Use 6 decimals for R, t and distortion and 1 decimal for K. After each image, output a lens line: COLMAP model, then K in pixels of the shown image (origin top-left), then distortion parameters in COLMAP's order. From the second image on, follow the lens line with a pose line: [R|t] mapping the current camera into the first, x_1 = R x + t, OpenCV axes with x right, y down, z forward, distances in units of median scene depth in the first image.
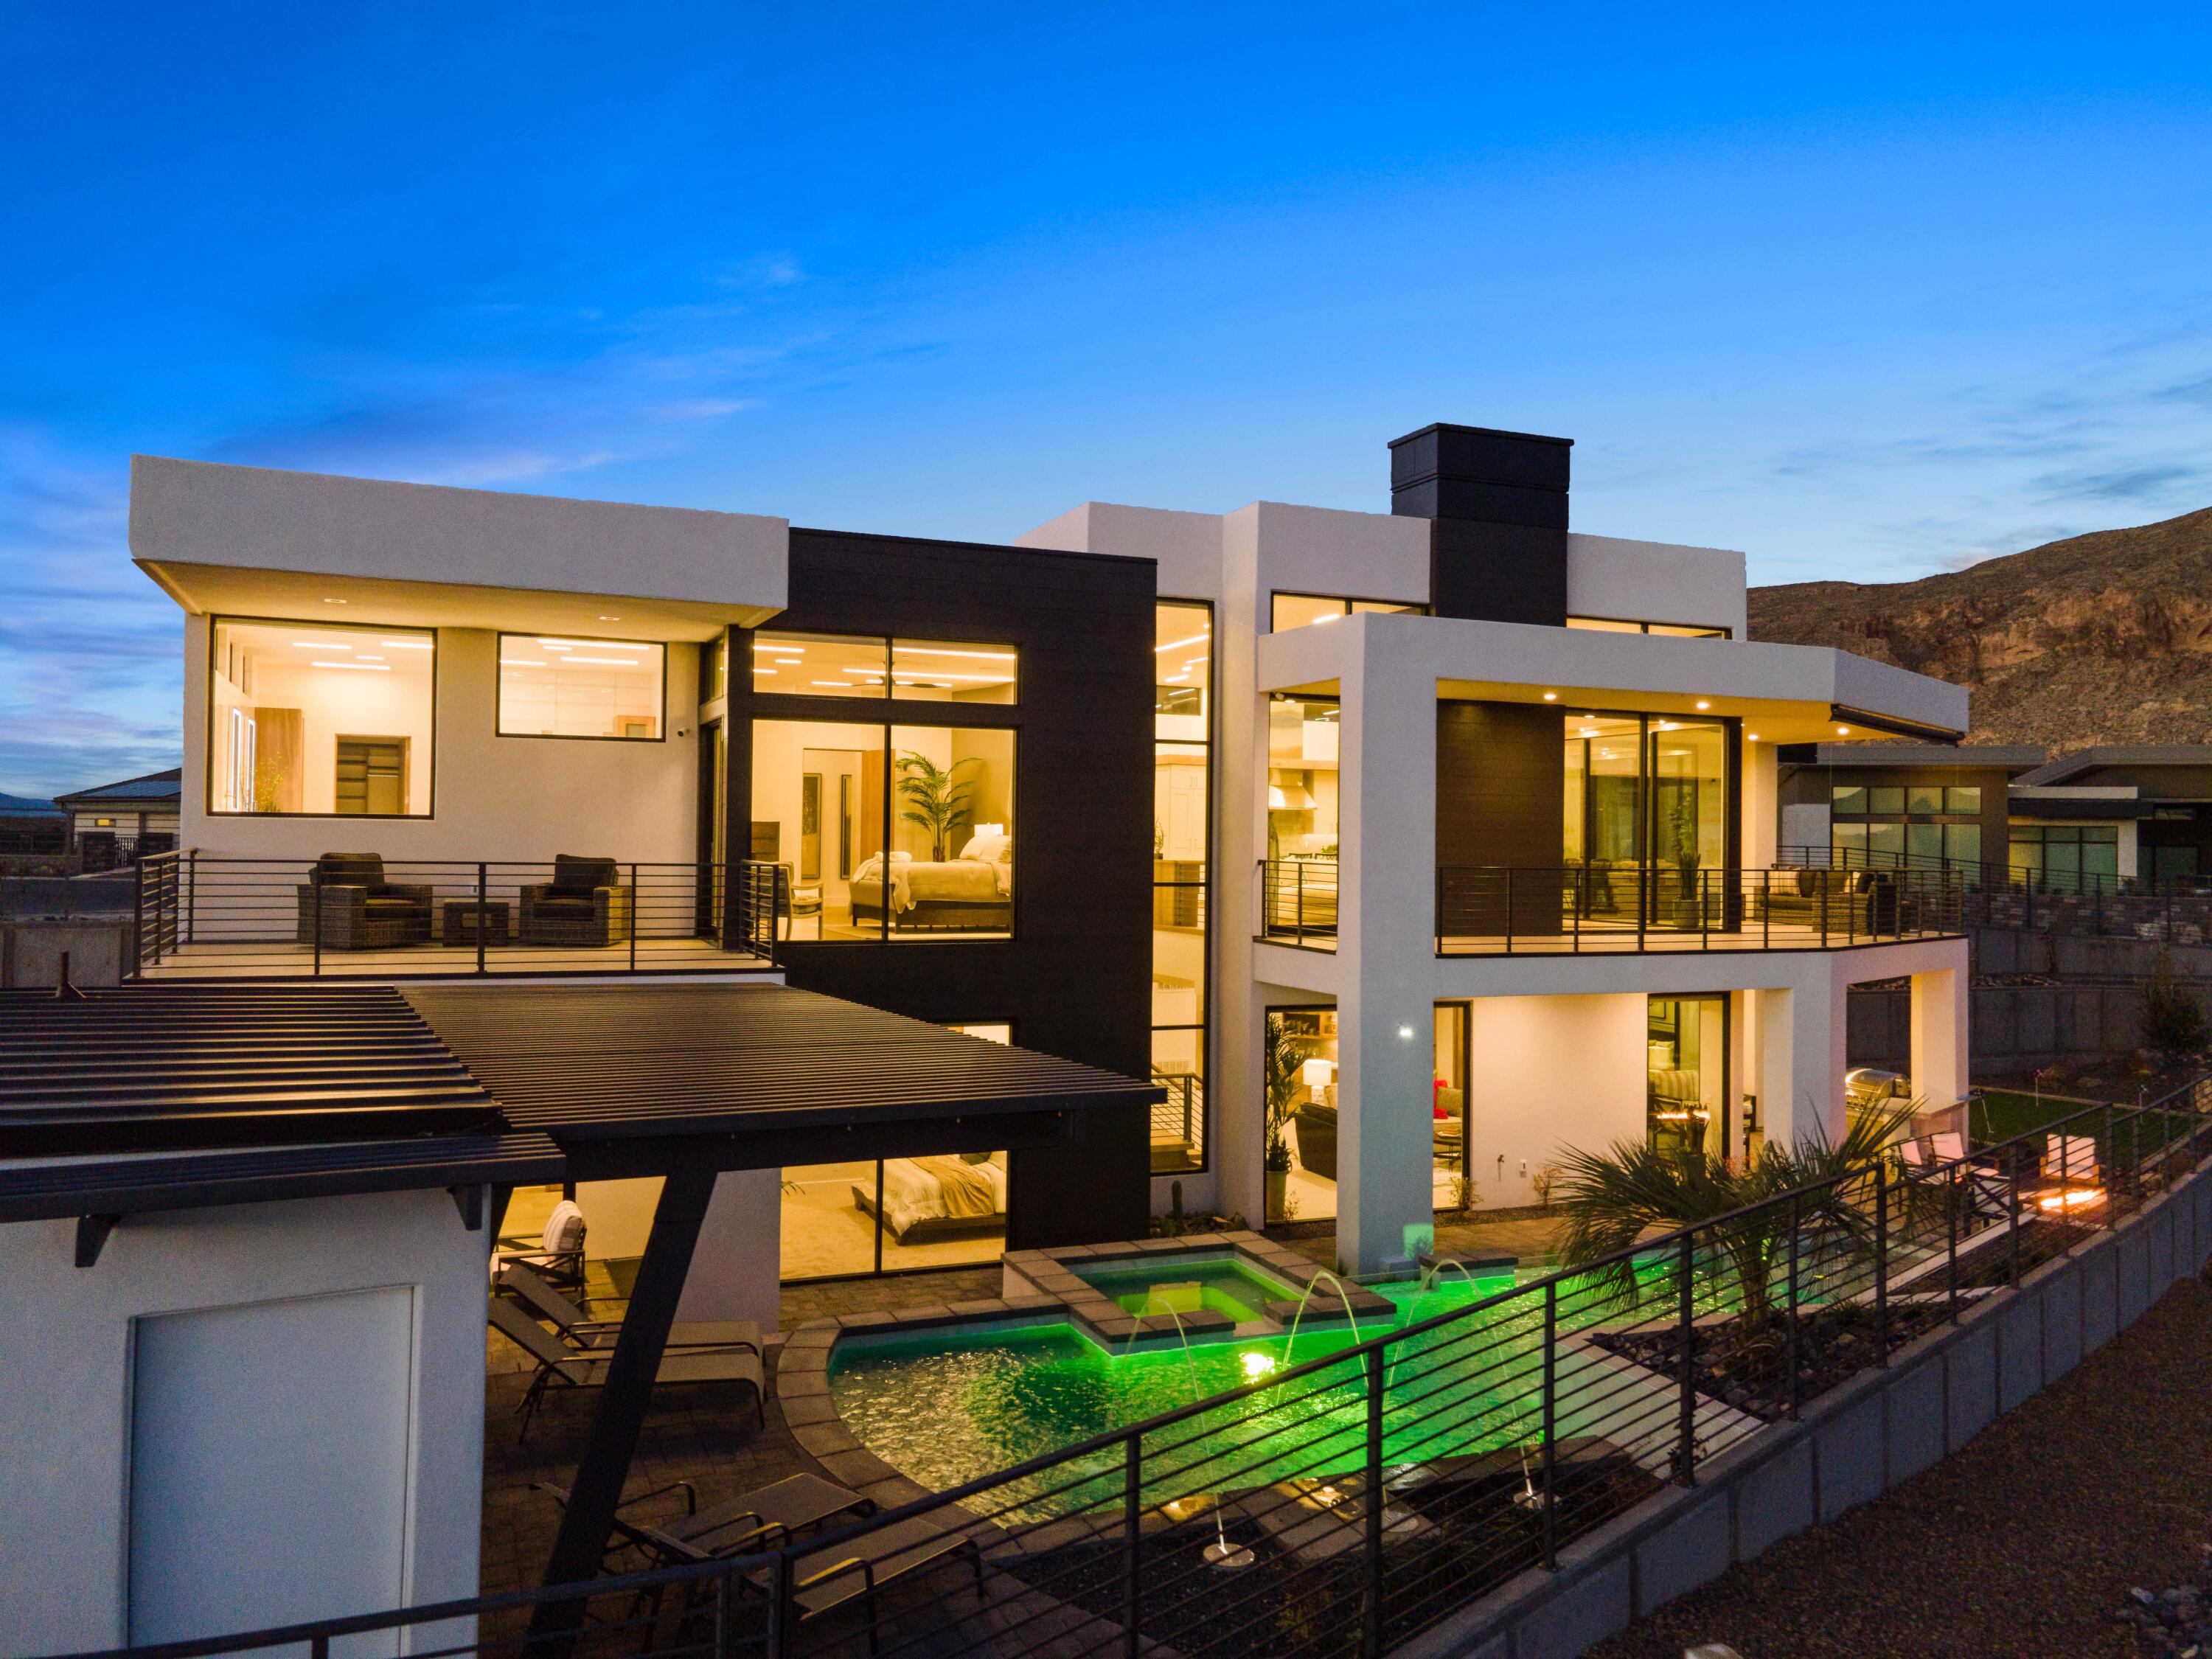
lens RADIAL K [[1606.5, 0, 1102.3], [0, 1606.5, 831.6], [0, 0, 1]] dist [0.071581, -0.028632]
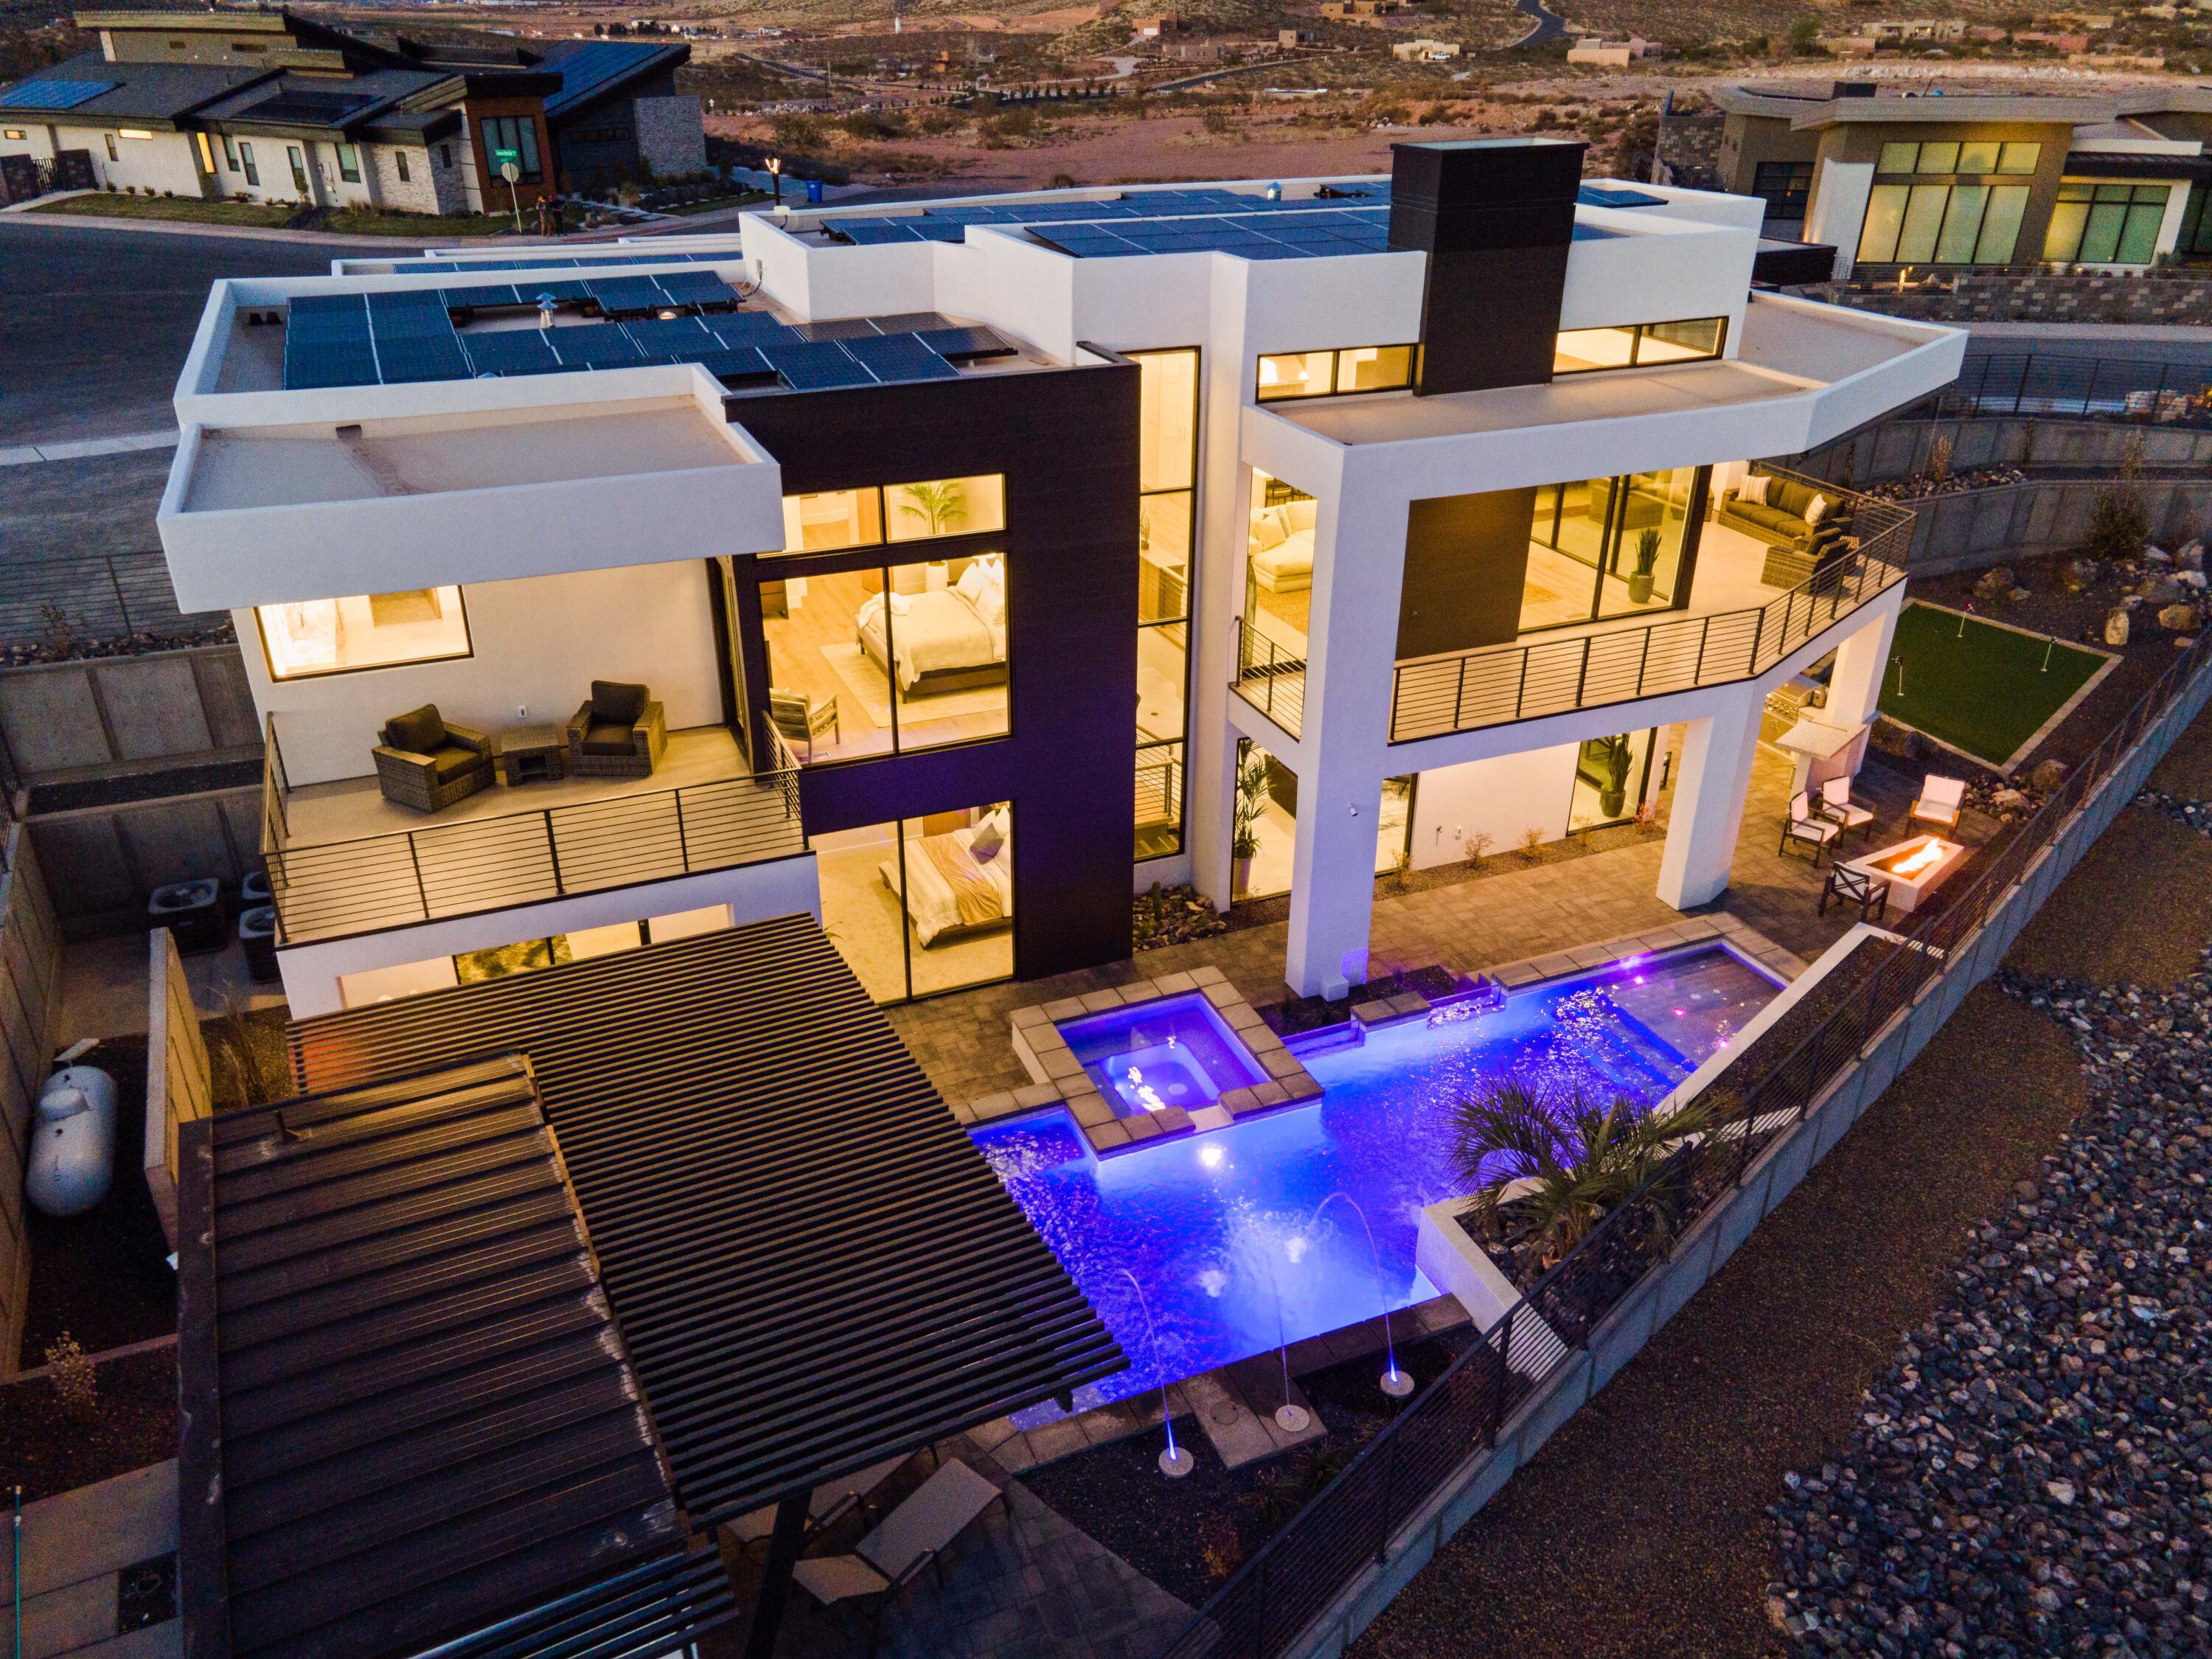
lens RADIAL K [[1606.5, 0, 1106.0], [0, 1606.5, 828.0], [0, 0, 1]] dist [0.071581, -0.028632]
pose [[0.999955, -0.009175, 0.002202, 0.006673], [0.007178, 0.891221, 0.453513, -0.325013], [-0.006123, -0.453477, 0.891247, -0.018129]]
